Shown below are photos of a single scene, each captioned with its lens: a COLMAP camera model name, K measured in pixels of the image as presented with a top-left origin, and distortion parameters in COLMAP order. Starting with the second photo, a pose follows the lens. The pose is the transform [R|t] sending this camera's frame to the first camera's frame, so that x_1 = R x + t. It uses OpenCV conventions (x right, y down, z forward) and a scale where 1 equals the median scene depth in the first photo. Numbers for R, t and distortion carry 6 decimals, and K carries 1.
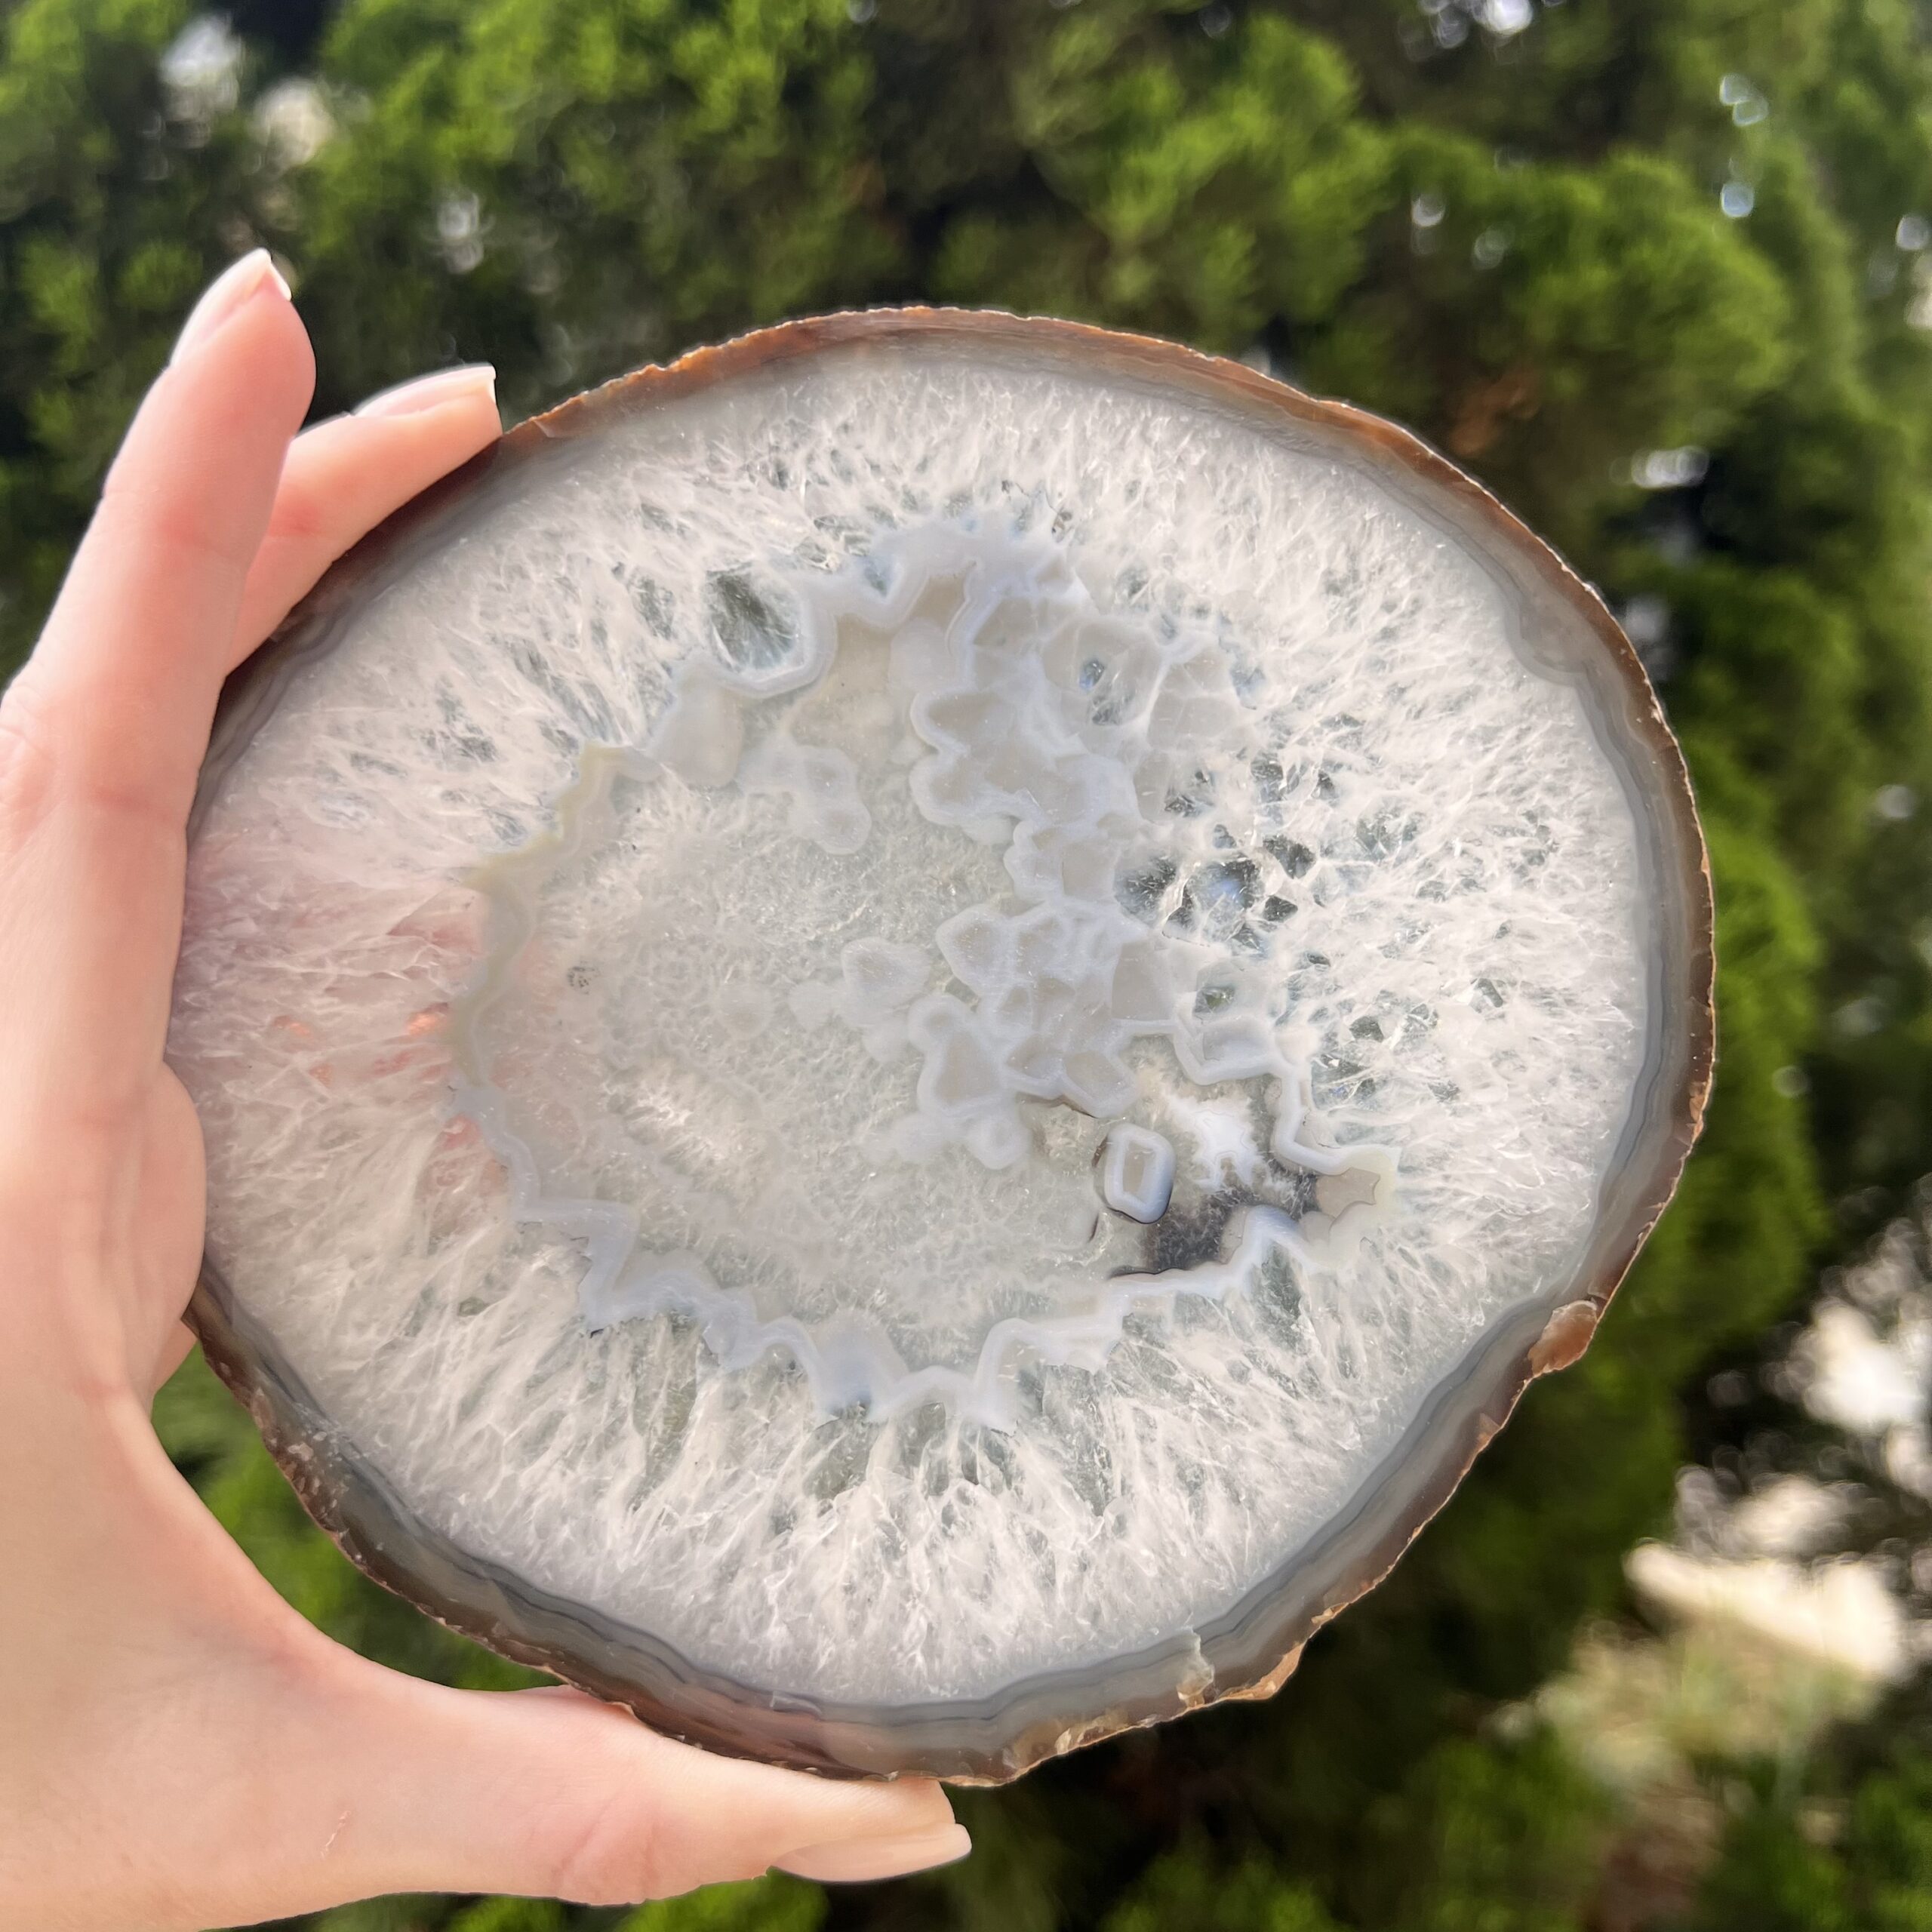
lens RADIAL K [[1993.2, 0, 956.0], [0, 1993.2, 962.3], [0, 0, 1]] dist [-0.027639, 0.000000]
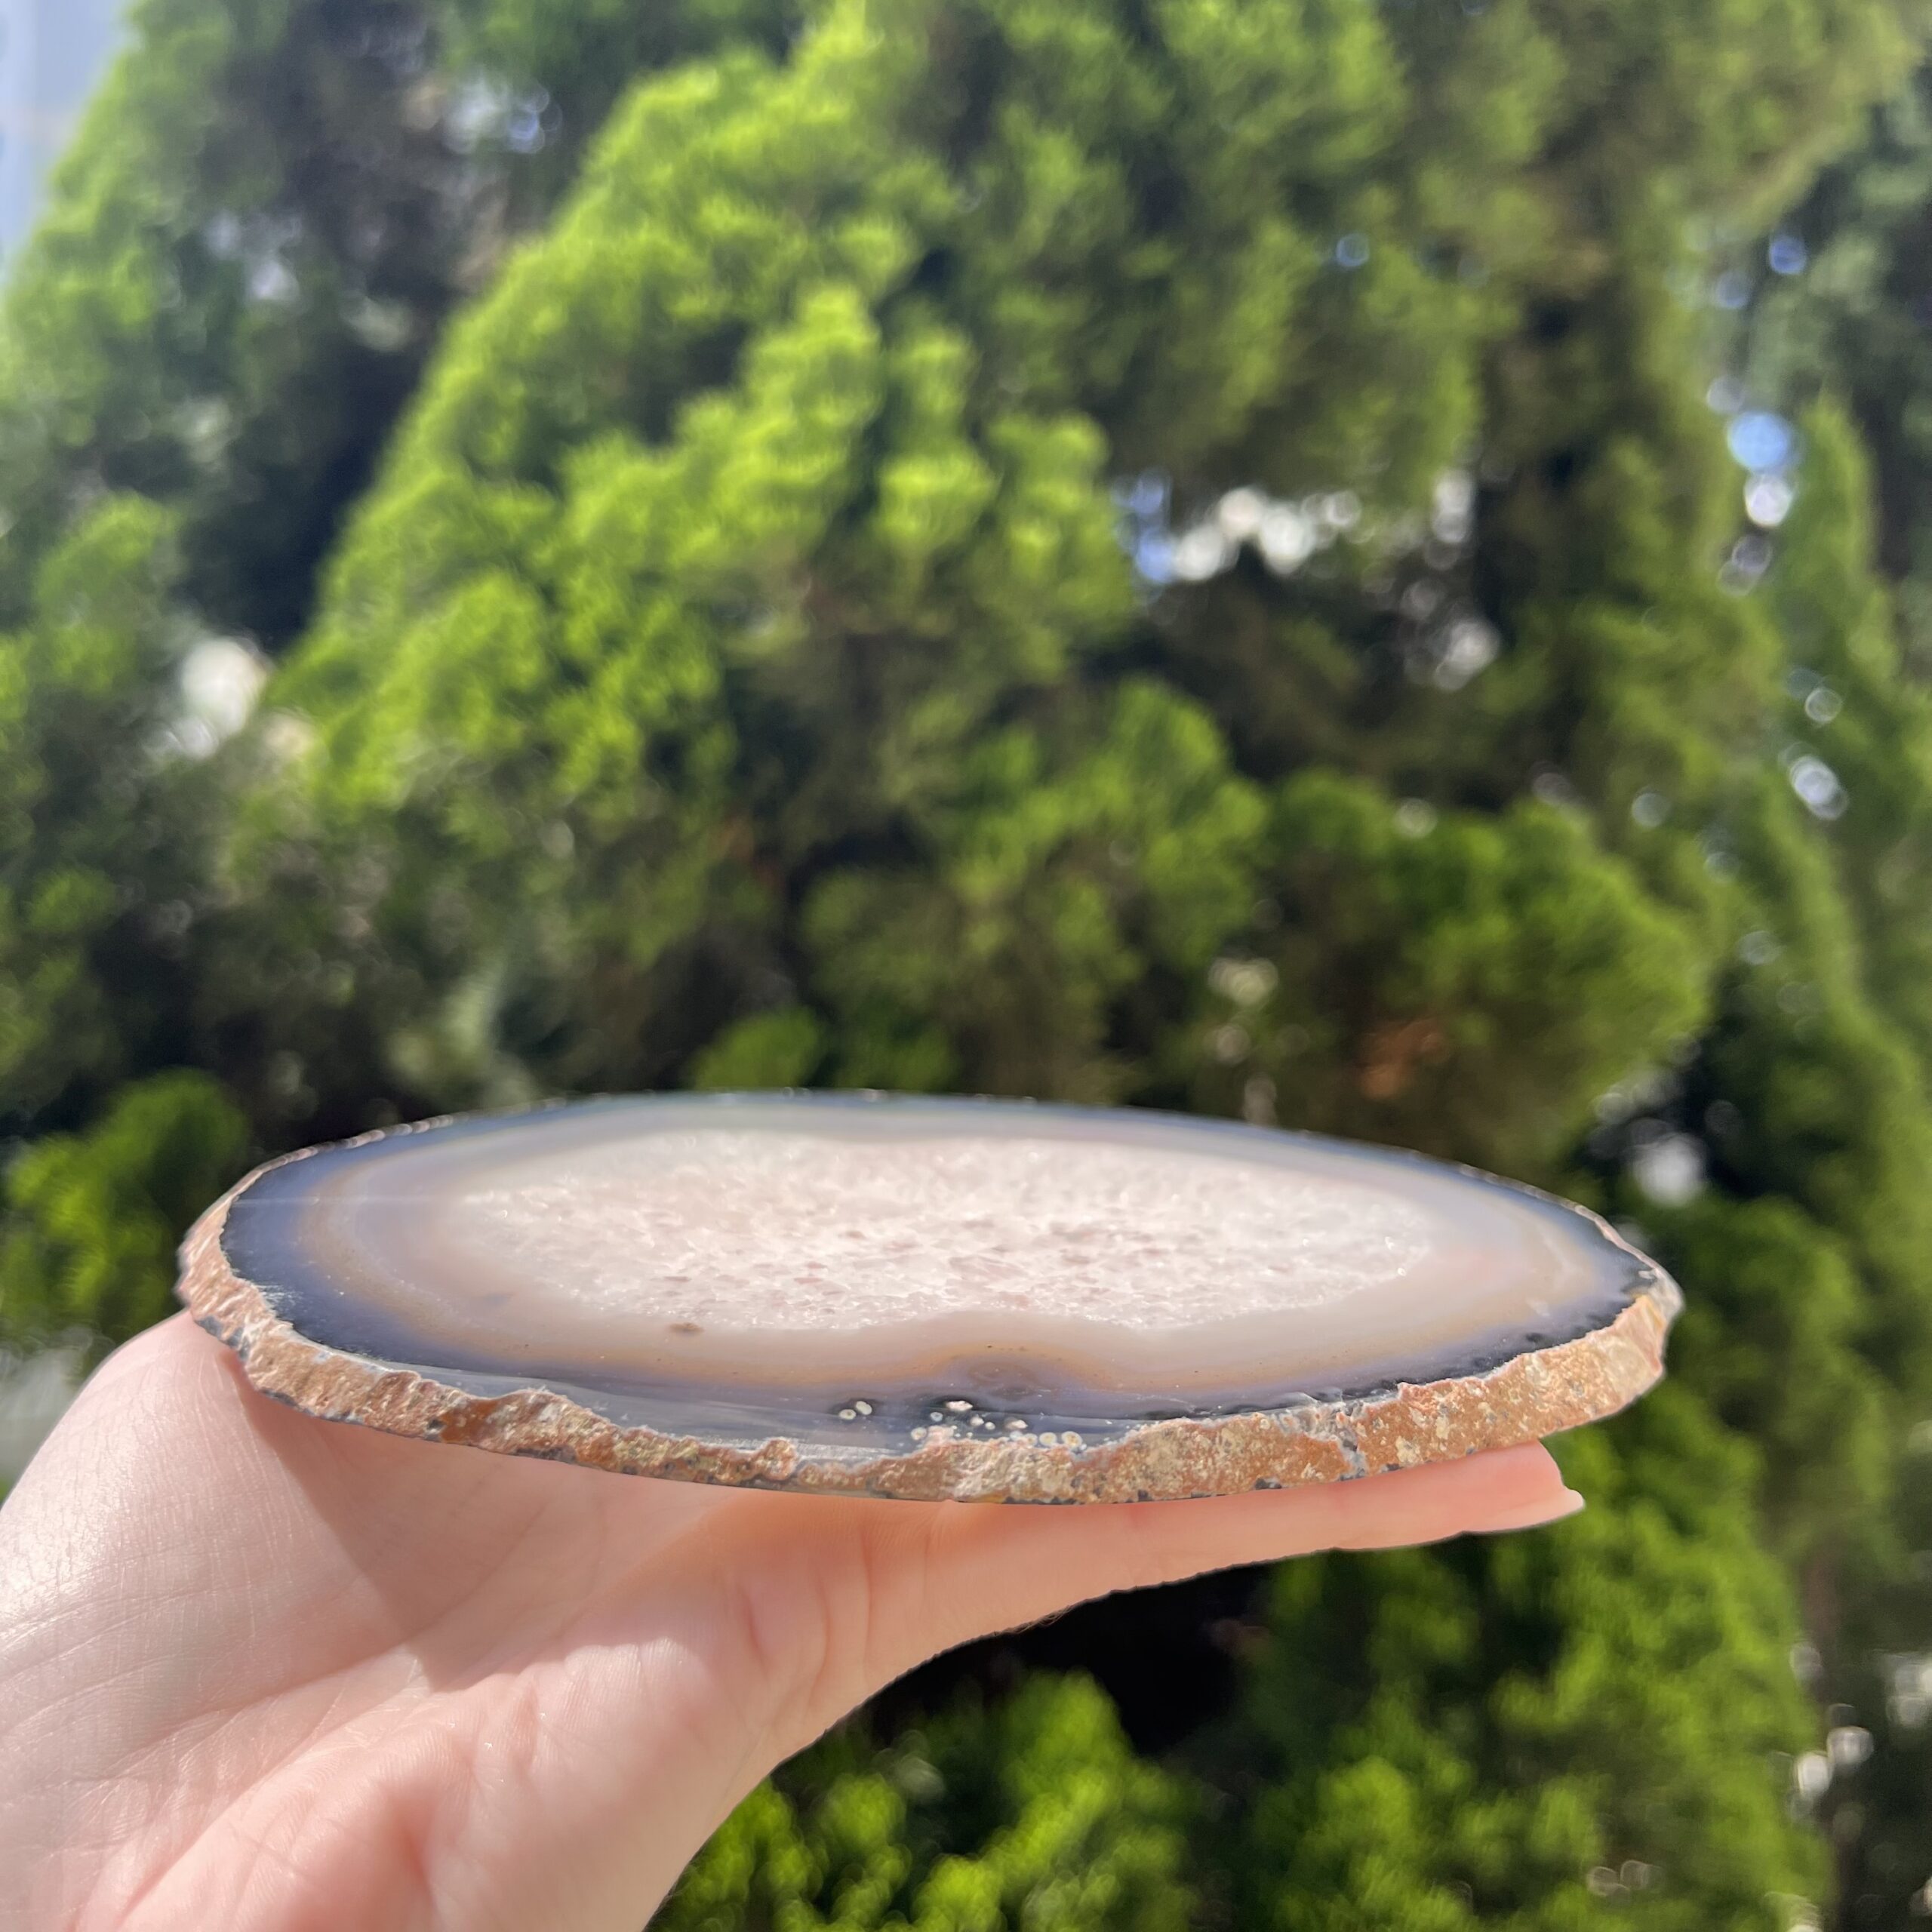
lens RADIAL K [[1993.2, 0, 967.7], [0, 1993.2, 958.2], [0, 0, 1]] dist [-0.027639, 0.000000]
pose [[0.997886, 0.019402, -0.062027, 0.117622], [-0.035035, 0.964440, -0.261970, -0.061207], [0.054739, 0.263589, 0.963081, 0.037420]]
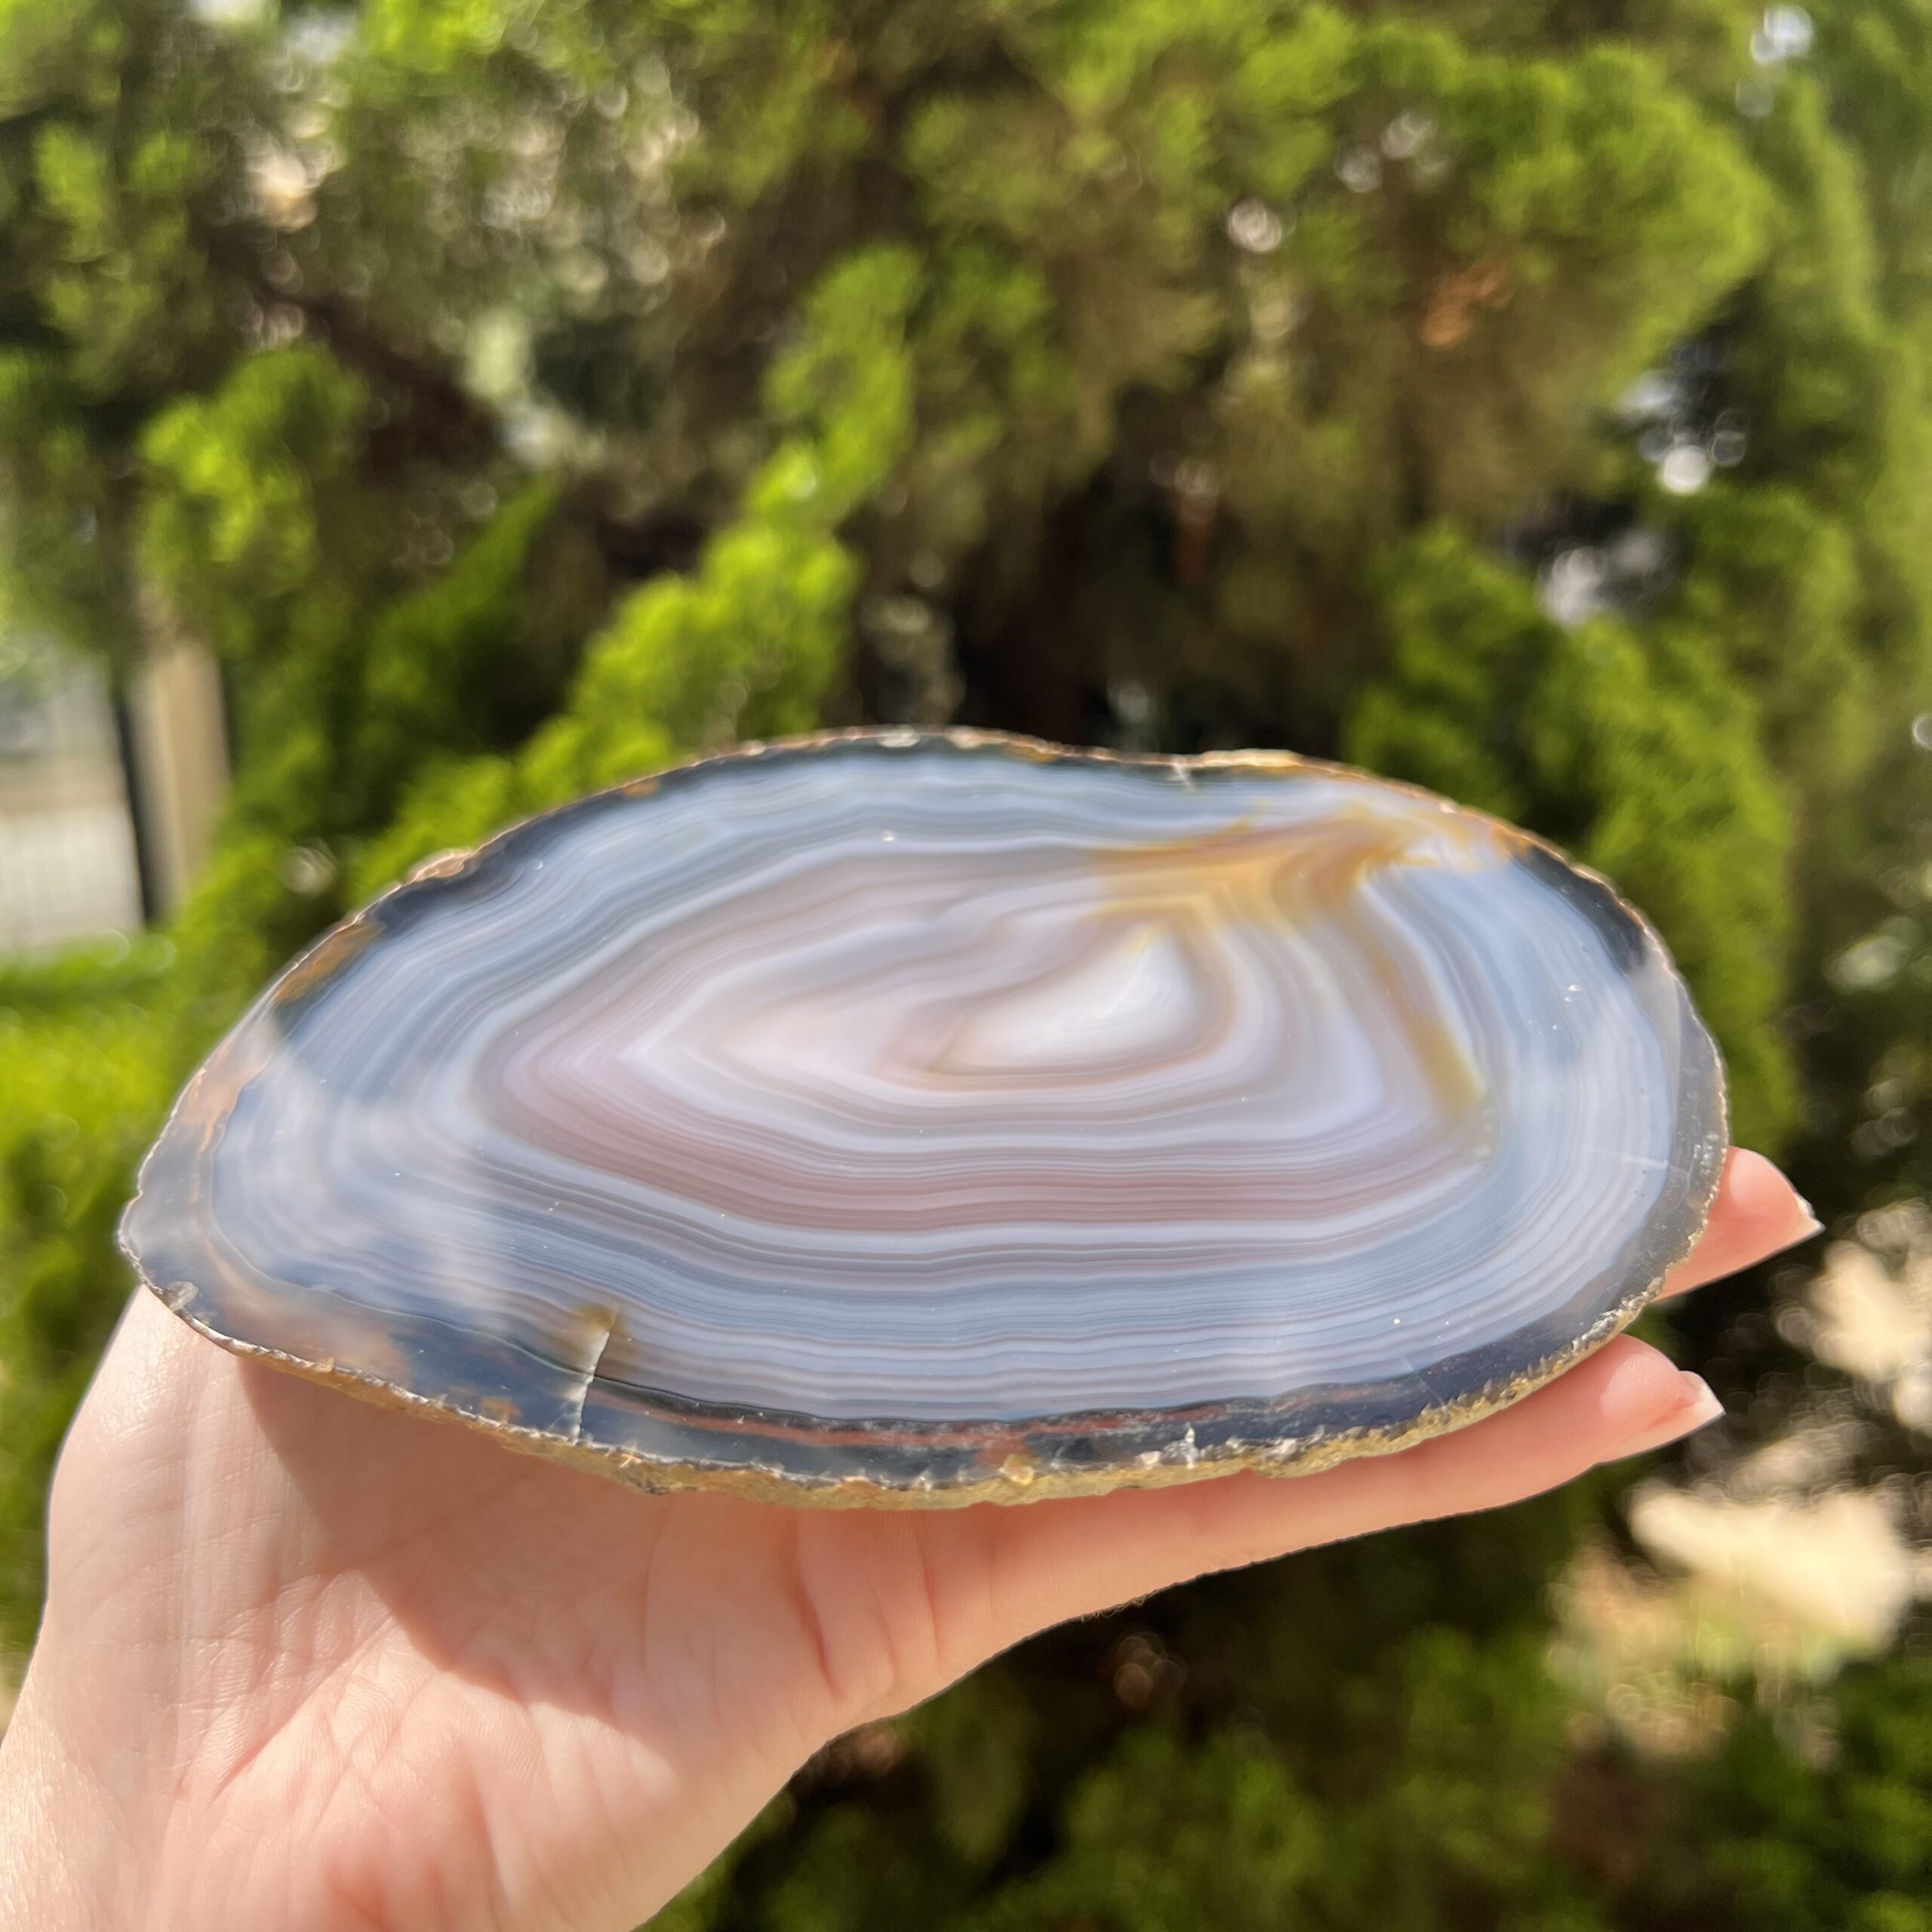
lens RADIAL K [[1993.2, 0, 946.0], [0, 1993.2, 984.7], [0, 0, 1]] dist [-0.027639, 0.000000]
pose [[0.999262, 0.009842, -0.037130, 0.046628], [-0.009593, 0.999930, 0.006873, 0.068495], [0.037195, -0.006512, 0.999287, -0.026493]]
